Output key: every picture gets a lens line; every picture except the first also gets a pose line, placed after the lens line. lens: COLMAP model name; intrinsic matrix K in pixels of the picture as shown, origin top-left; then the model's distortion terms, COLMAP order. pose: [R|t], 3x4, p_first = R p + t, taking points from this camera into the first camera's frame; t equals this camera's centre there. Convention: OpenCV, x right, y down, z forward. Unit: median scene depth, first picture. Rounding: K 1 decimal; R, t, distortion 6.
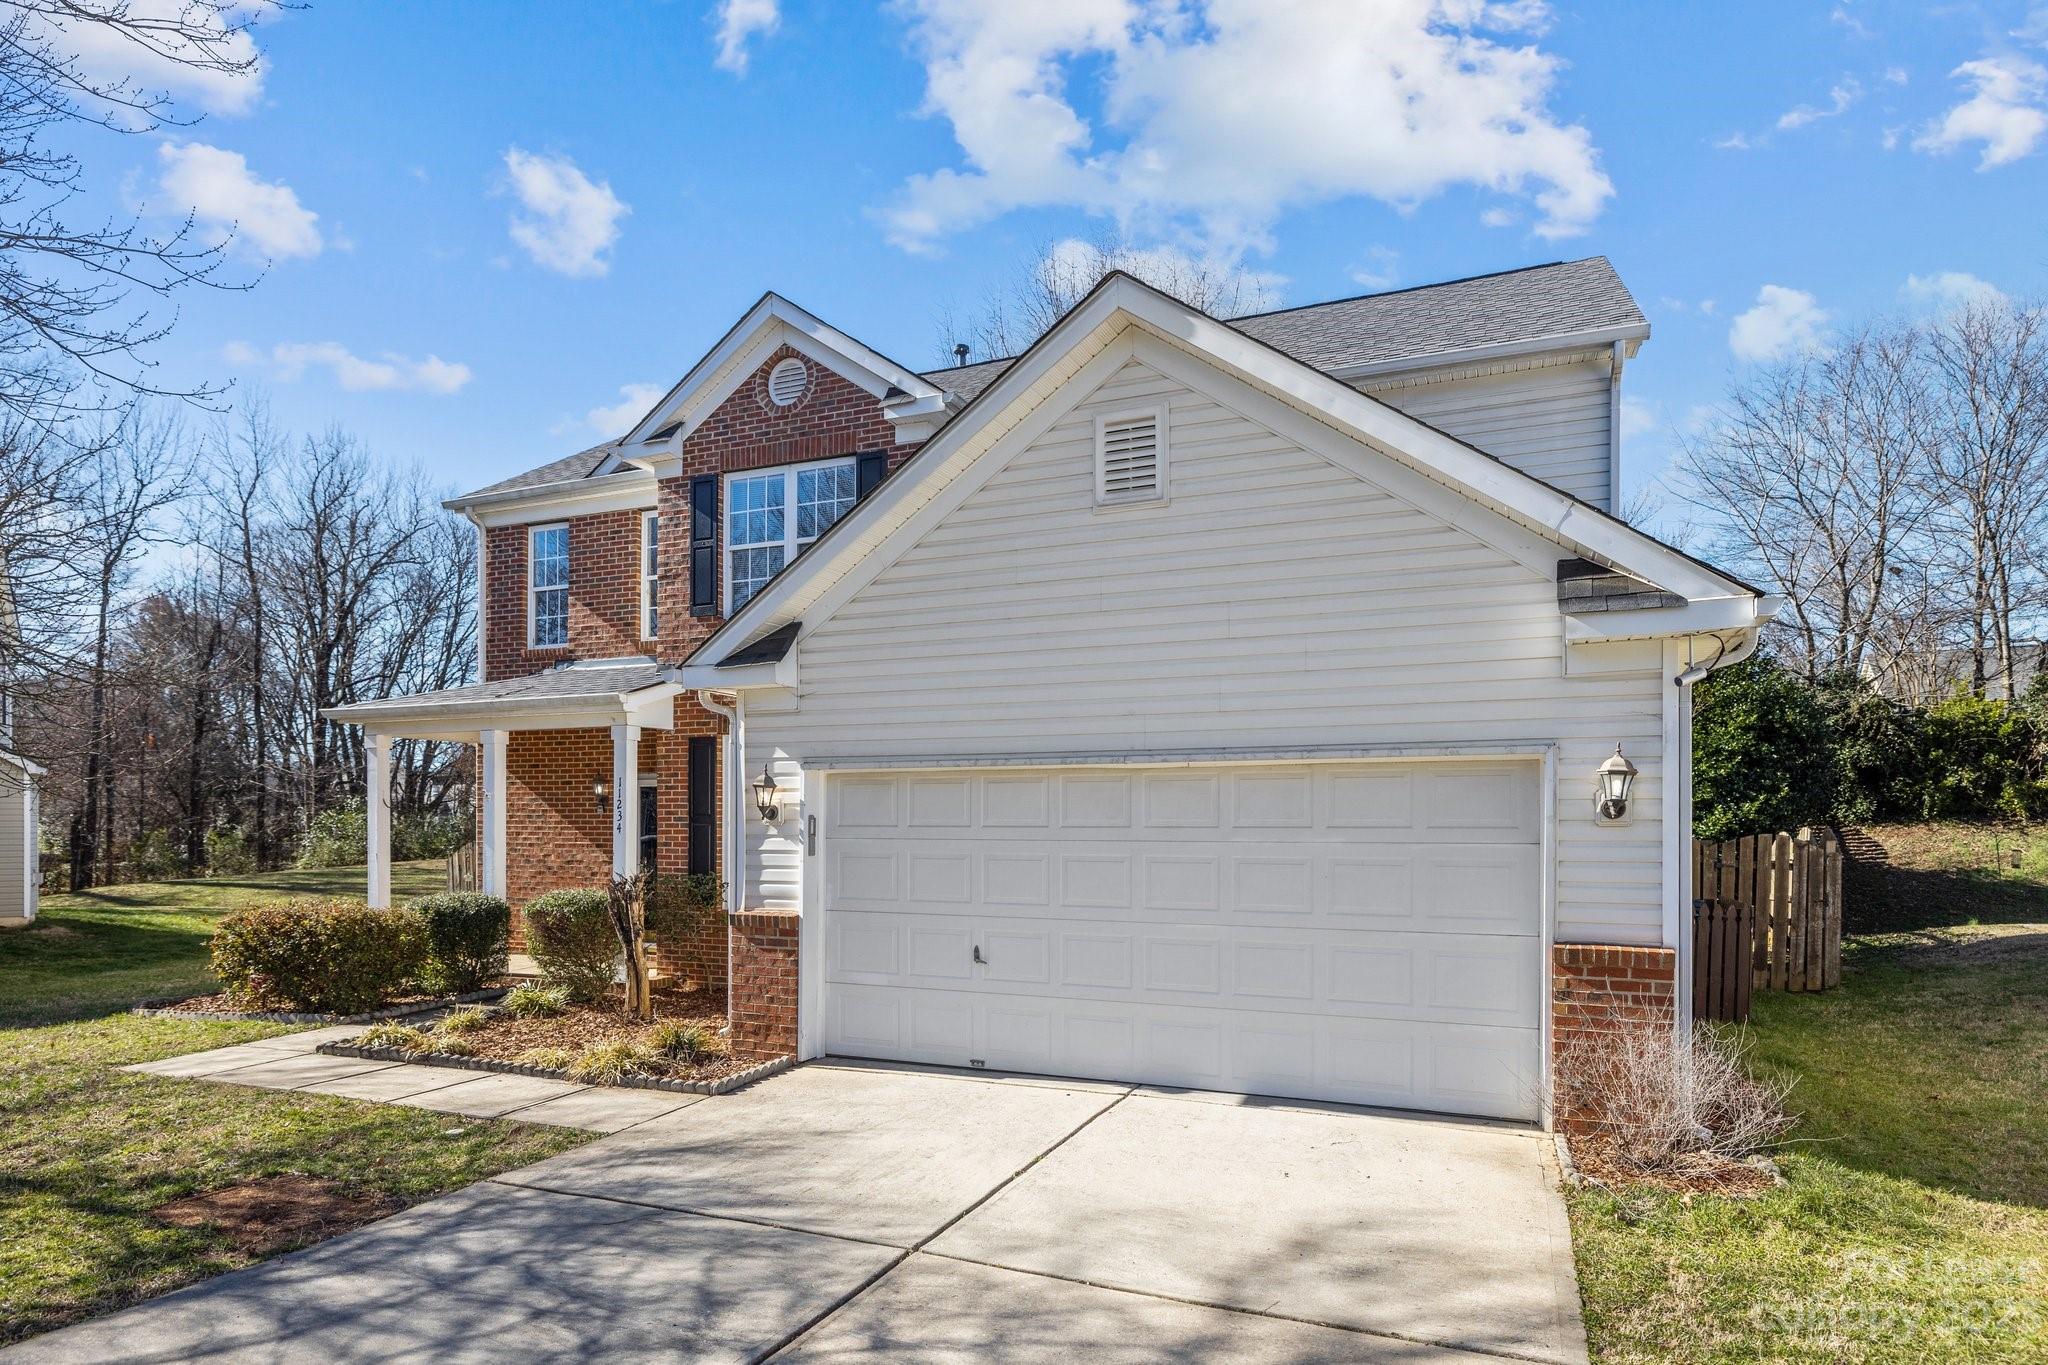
lens RADIAL K [[1080.5, 0, 1035.8], [0, 1080.5, 657.2], [0, 0, 1]] dist [-0.000693, -0.000445]
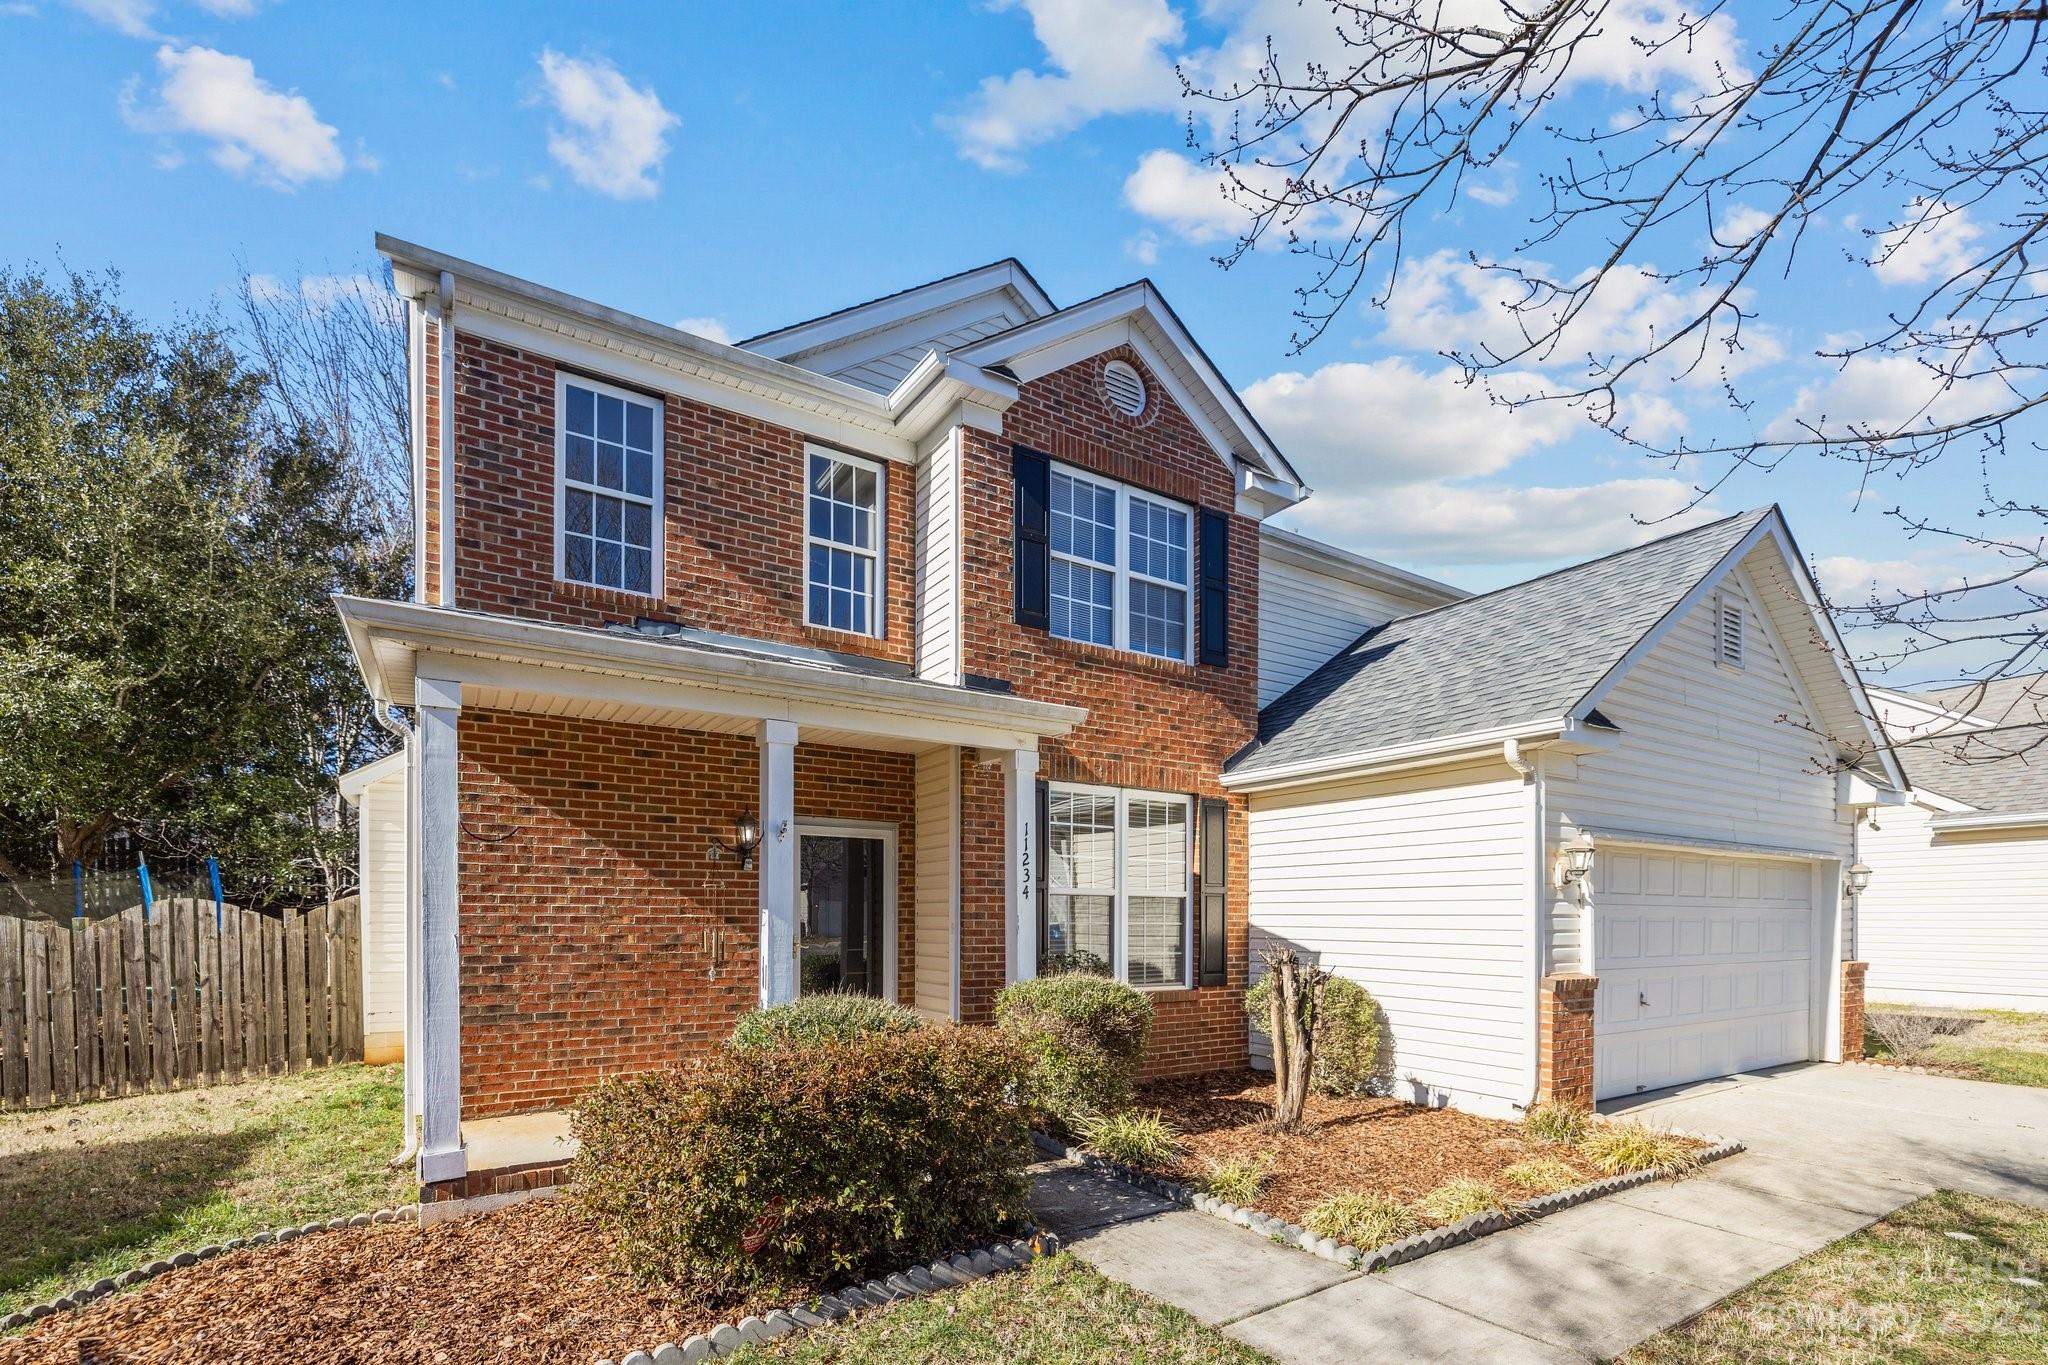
lens RADIAL K [[860.2, 0, 1023.9], [0, 860.2, 809.6], [0, 0, 1]] dist [-0.002158, -0.000077]
pose [[0.605975, 0.099940, 0.789181, -1.230386], [-0.126962, 0.991510, -0.028075, 0.174110], [-0.785286, -0.083183, 0.613519, 0.945168]]
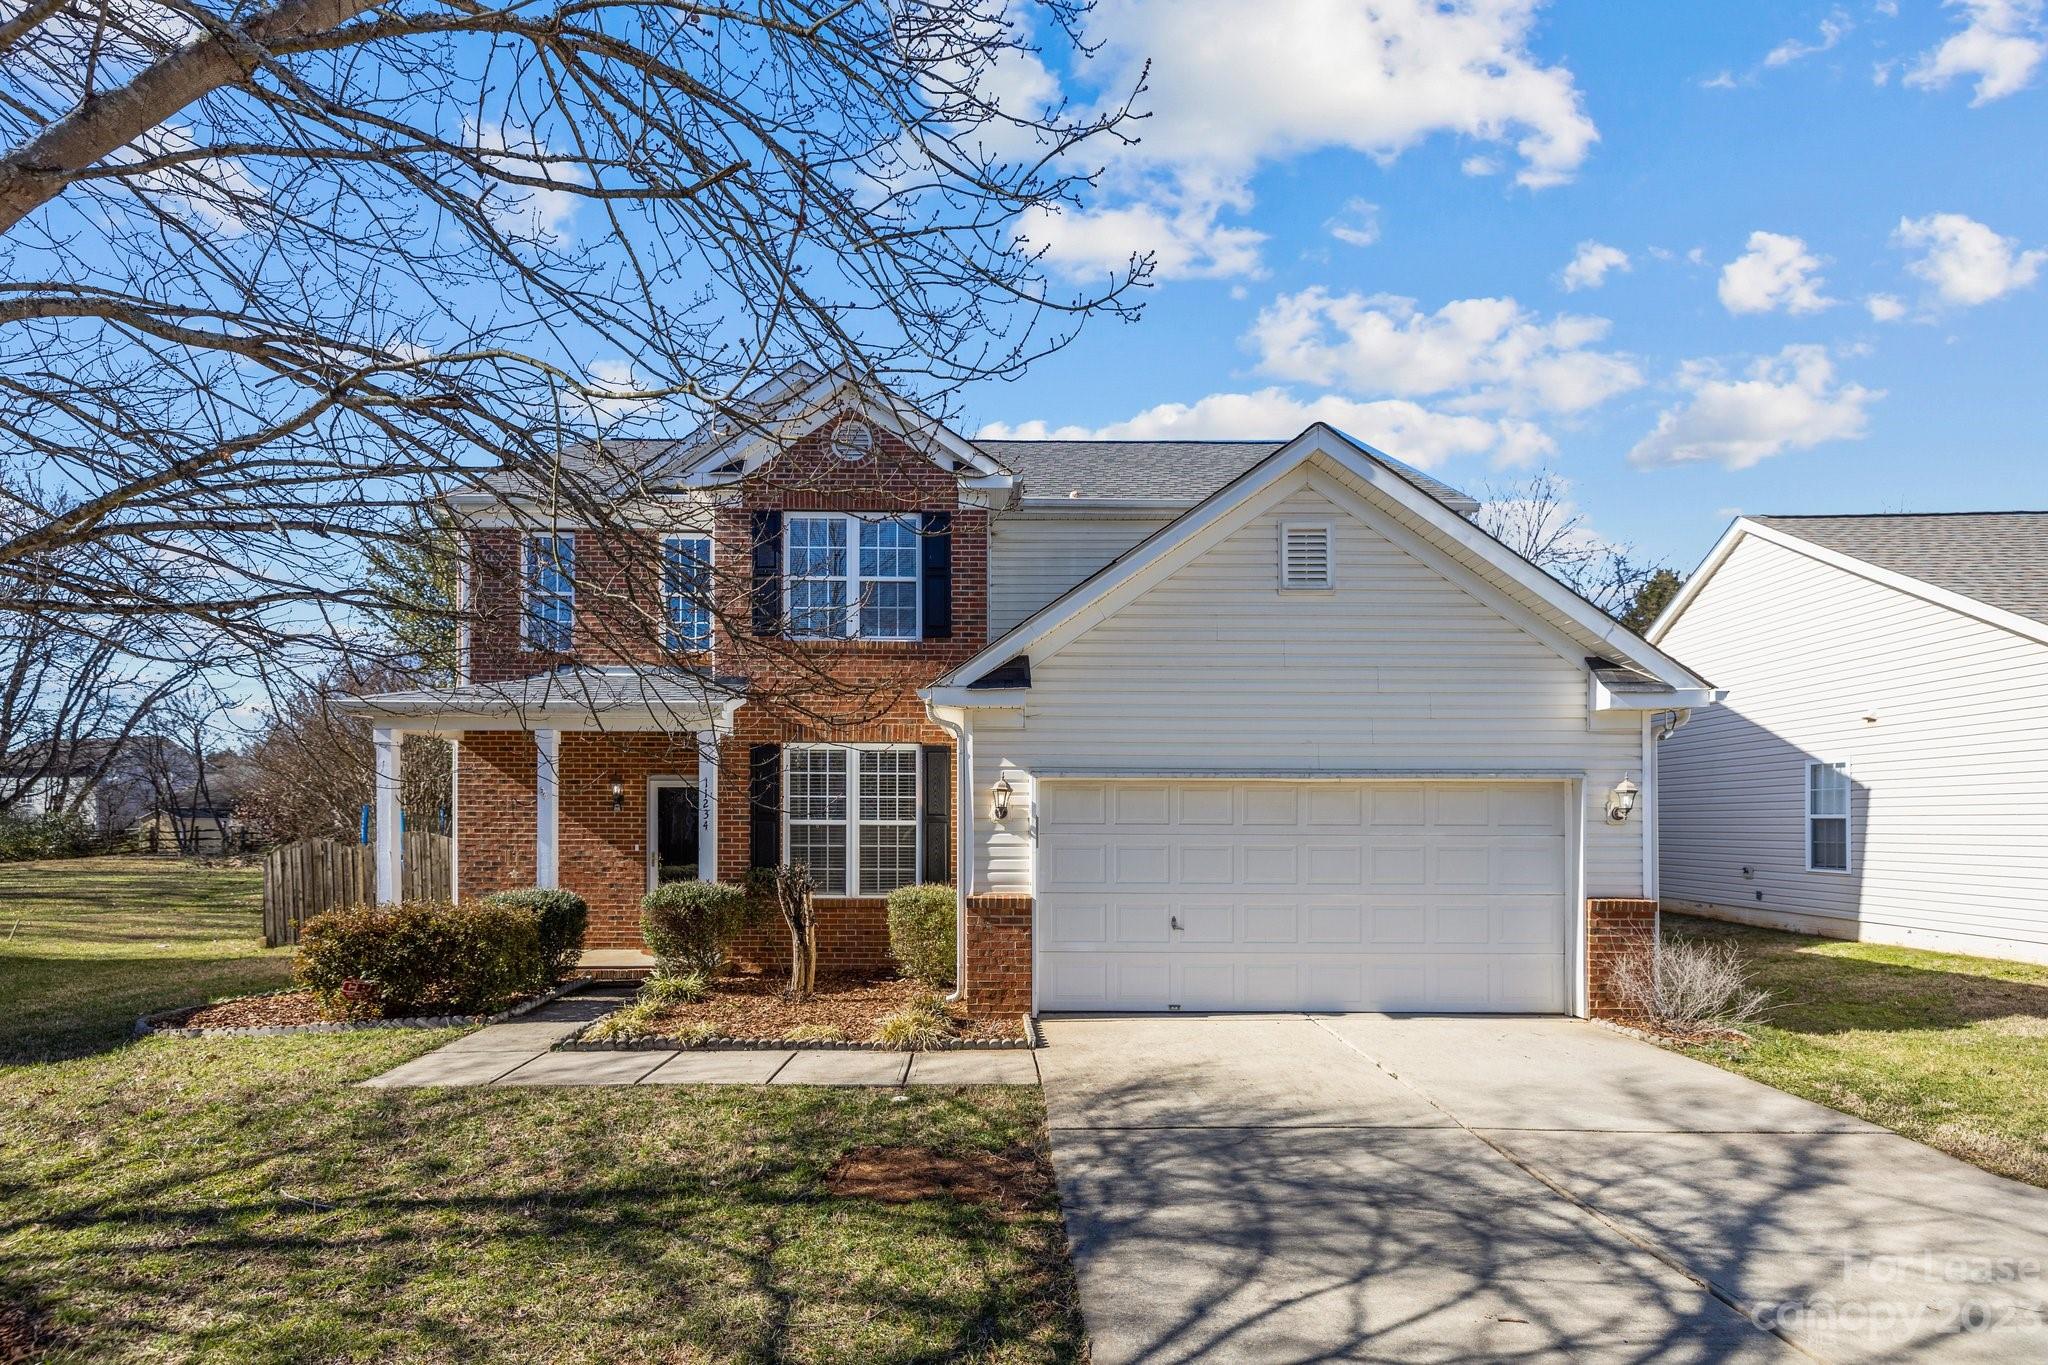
lens RADIAL K [[870.7, 0, 1024.0], [0, 870.7, 682.5], [0, 0, 1]] dist [0.001673, 0.000495]
pose [[0.924353, 0.063396, 0.376234, -0.611284], [-0.060280, 0.997980, -0.020061, 0.018268], [-0.376746, -0.004136, 0.926307, 0.098382]]
